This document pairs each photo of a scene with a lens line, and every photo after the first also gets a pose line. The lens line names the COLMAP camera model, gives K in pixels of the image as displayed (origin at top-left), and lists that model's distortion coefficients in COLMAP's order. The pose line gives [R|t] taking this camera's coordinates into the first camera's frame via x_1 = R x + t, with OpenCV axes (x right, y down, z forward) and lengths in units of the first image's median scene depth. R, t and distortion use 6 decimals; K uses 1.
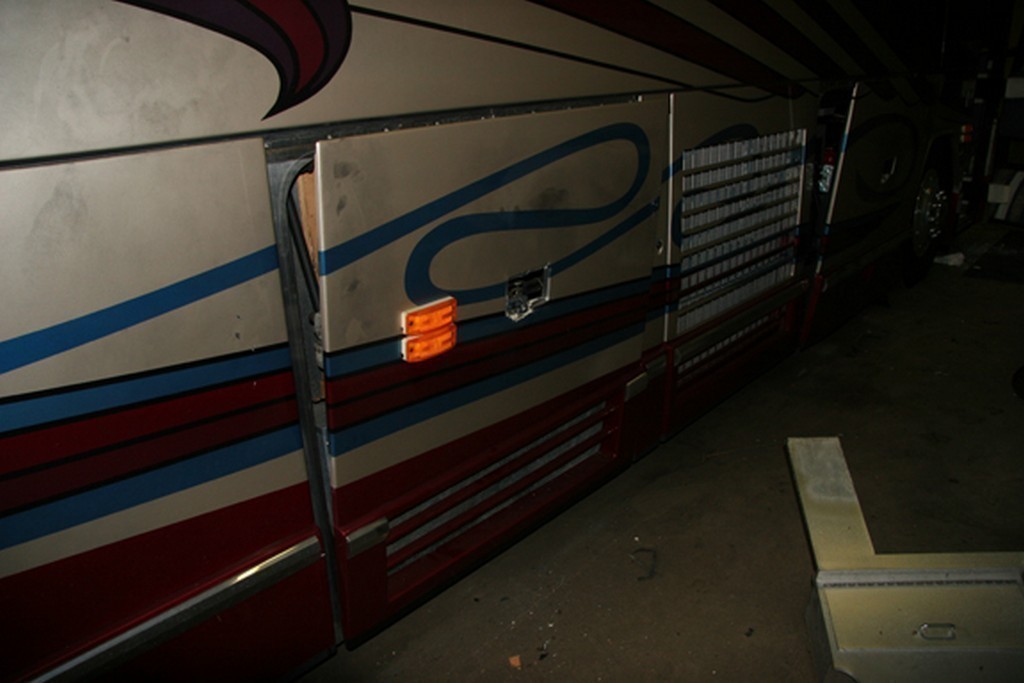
lens RADIAL K [[815.3, 0, 513.1], [0, 815.3, 323.8], [0, 0, 1]] dist [-0.210854, 0.196461]
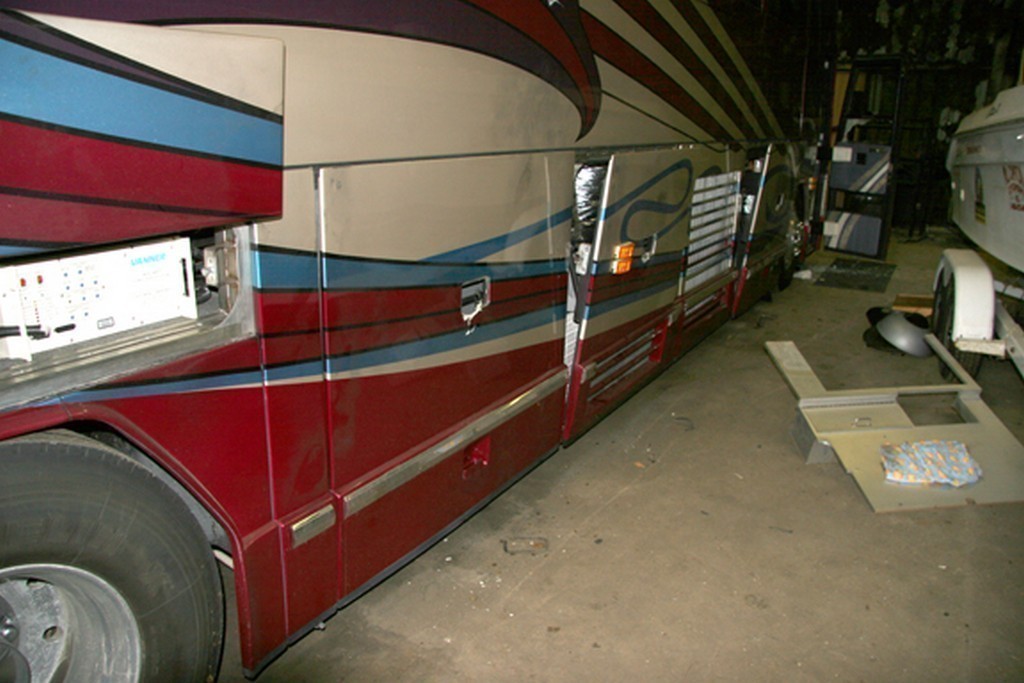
lens RADIAL K [[810.8, 0, 512.0], [0, 810.8, 341.5], [0, 0, 1]] dist [-0.102317, -0.001860]
pose [[0.975175, -0.014687, 0.220950, -0.496825], [0.027060, 0.998224, -0.053081, 0.189313], [-0.219777, 0.057742, 0.973840, -0.502749]]
